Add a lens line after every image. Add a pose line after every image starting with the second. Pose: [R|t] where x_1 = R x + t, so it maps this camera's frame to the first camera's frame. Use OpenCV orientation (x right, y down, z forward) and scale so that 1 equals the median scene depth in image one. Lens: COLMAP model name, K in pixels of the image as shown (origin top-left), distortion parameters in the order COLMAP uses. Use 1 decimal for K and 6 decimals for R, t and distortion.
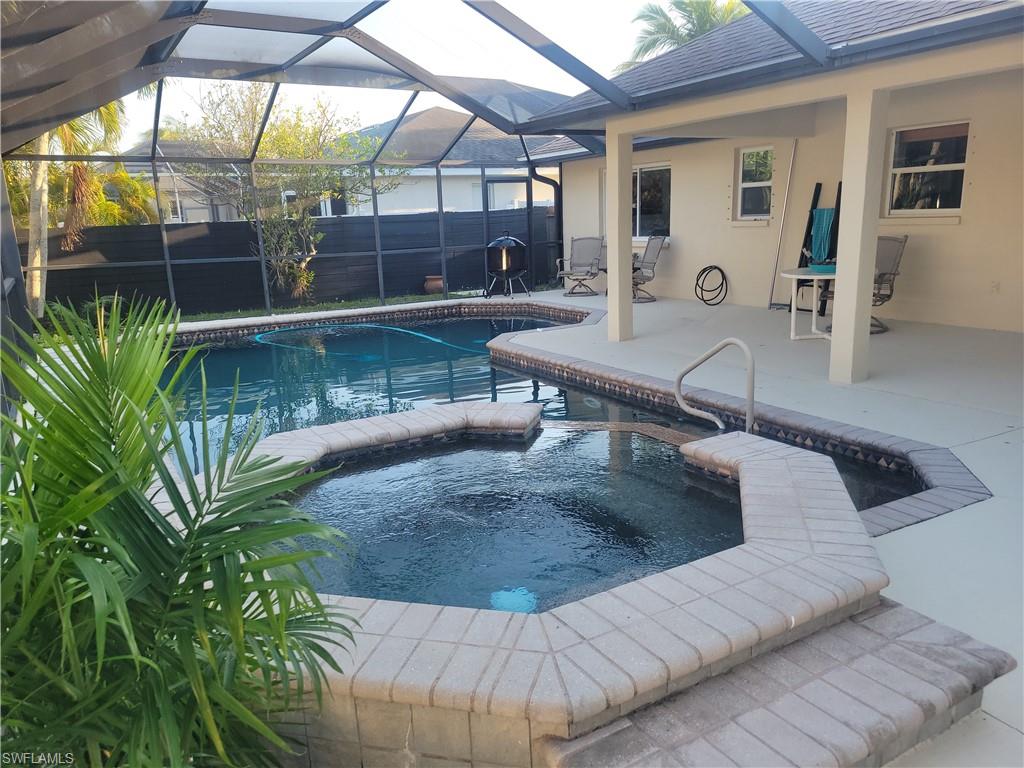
lens RADIAL K [[767.4, 0, 512.0], [0, 767.4, 384.0], [0, 0, 1]] dist [0.031351, 0.000624]
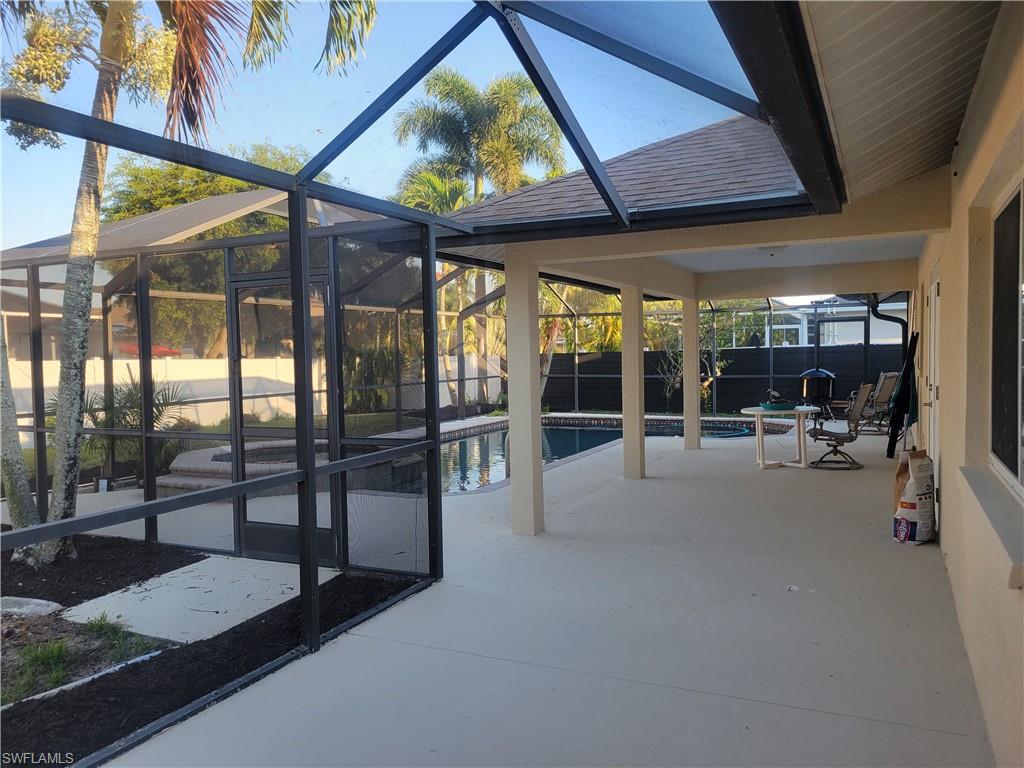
lens RADIAL K [[767.4, 0, 512.0], [0, 767.4, 384.0], [0, 0, 1]] dist [0.031351, 0.000624]
pose [[0.550039, 0.060431, -0.832949, 0.431081], [-0.178258, 0.982889, -0.046404, -0.020583], [0.815893, 0.174004, 0.551400, -0.005234]]
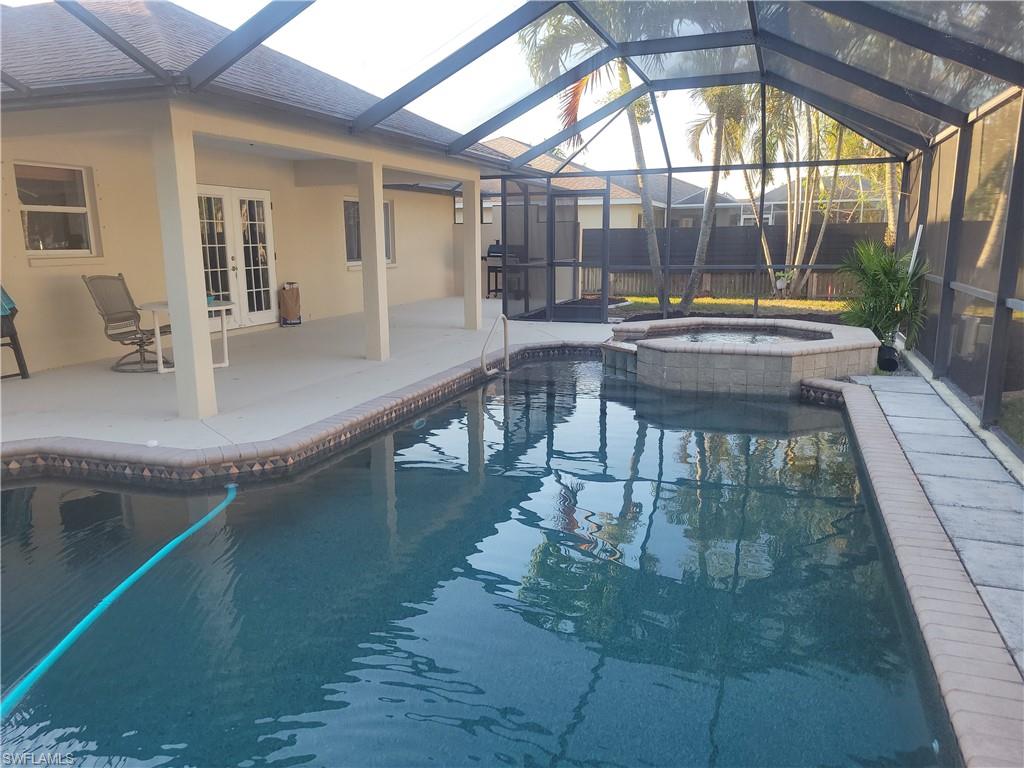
lens RADIAL K [[767.4, 0, 512.0], [0, 767.4, 384.0], [0, 0, 1]] dist [0.031351, 0.000624]
pose [[-0.649174, -0.096067, 0.754549, -0.712025], [0.197961, 0.936470, 0.289543, -0.286559], [-0.734428, 0.337335, -0.588915, 1.469894]]
